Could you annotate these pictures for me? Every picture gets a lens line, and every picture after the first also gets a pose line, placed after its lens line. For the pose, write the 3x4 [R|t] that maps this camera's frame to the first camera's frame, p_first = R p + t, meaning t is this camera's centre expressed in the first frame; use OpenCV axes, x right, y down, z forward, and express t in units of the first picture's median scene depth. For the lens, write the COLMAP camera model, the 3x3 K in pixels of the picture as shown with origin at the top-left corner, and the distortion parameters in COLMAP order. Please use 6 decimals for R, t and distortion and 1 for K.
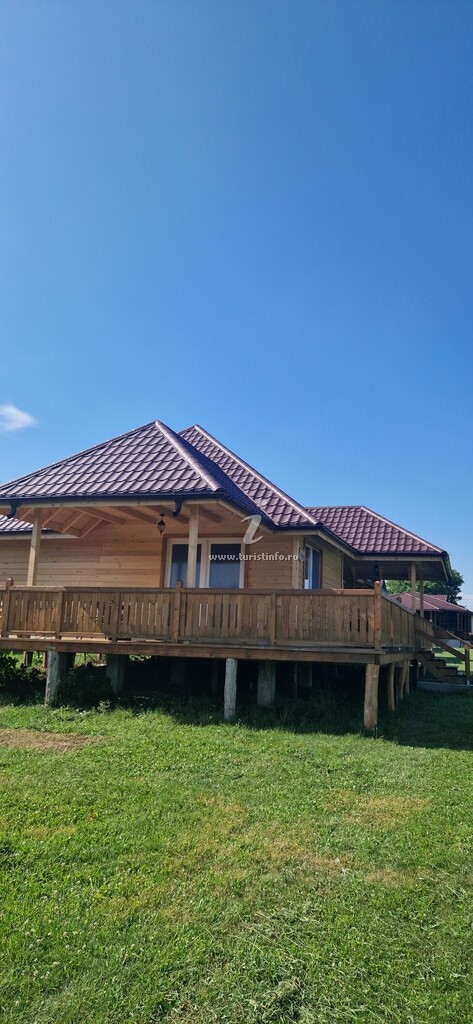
lens RADIAL K [[676.2, 0, 238.3], [0, 676.2, 522.3], [0, 0, 1]] dist [0.003690, -0.001289]
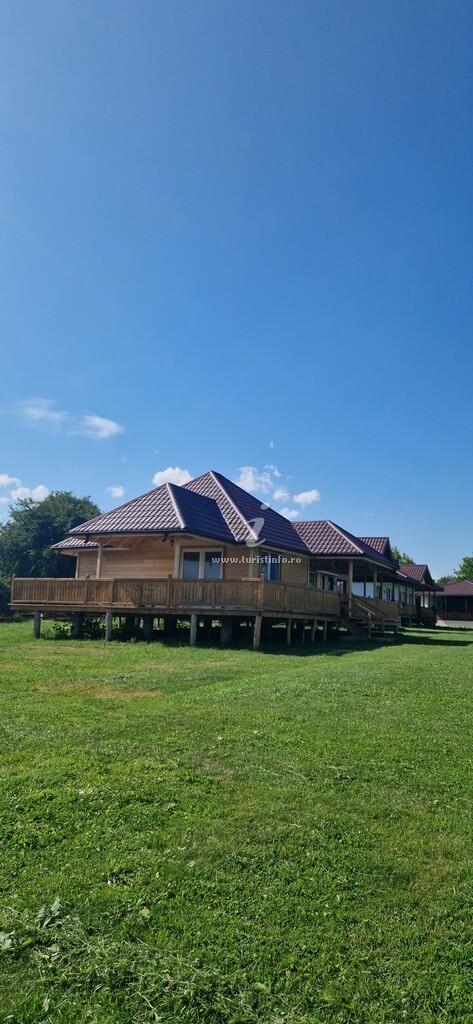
lens RADIAL K [[676.2, 0, 238.3], [0, 676.2, 522.3], [0, 0, 1]] dist [0.003690, -0.001289]
pose [[0.986687, -0.023630, -0.160907, 0.388641], [0.026245, 0.999556, 0.014141, -0.078450], [0.160502, -0.018175, 0.986868, -0.796593]]
